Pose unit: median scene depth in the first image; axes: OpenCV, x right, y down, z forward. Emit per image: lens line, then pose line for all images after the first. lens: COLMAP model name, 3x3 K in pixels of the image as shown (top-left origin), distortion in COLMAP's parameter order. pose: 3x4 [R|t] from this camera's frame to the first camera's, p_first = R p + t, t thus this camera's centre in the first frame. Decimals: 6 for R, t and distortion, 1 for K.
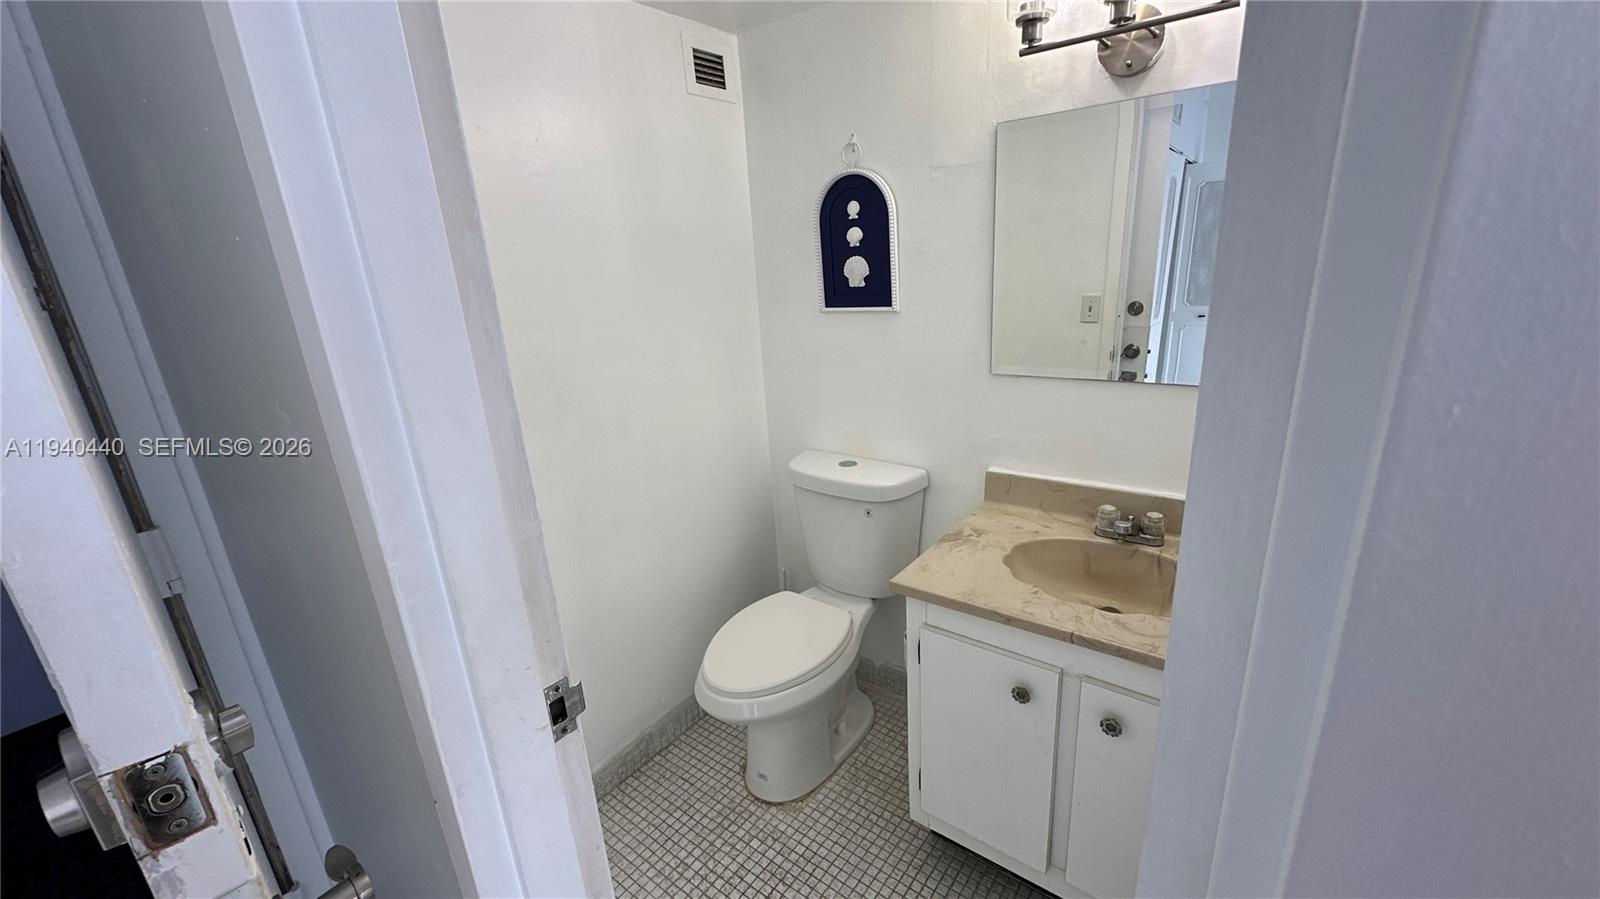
lens RADIAL K [[637.2, 0, 798.5], [0, 637.2, 450.2], [0, 0, 1]] dist [-0.003961, 0.000885]
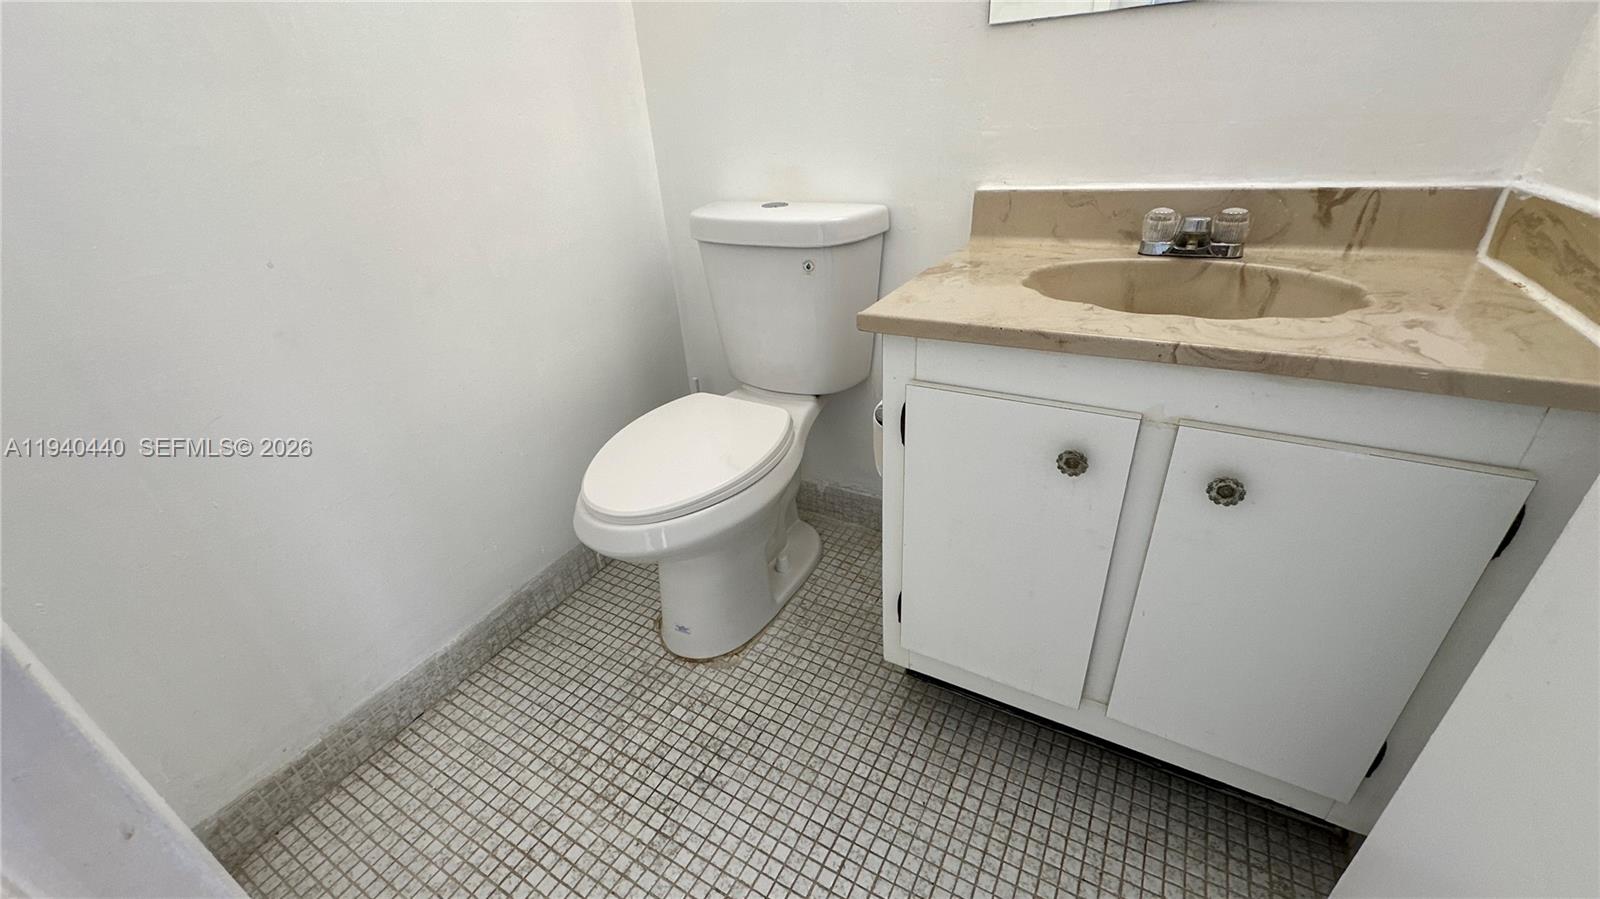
lens RADIAL K [[637.2, 0, 797.2], [0, 637.2, 449.0], [0, 0, 1]] dist [-0.003961, 0.000885]
pose [[0.990664, -0.064013, 0.120360, 0.000321], [0.039925, 0.980422, 0.192819, 0.170577], [-0.130347, -0.186213, 0.973825, 0.300606]]
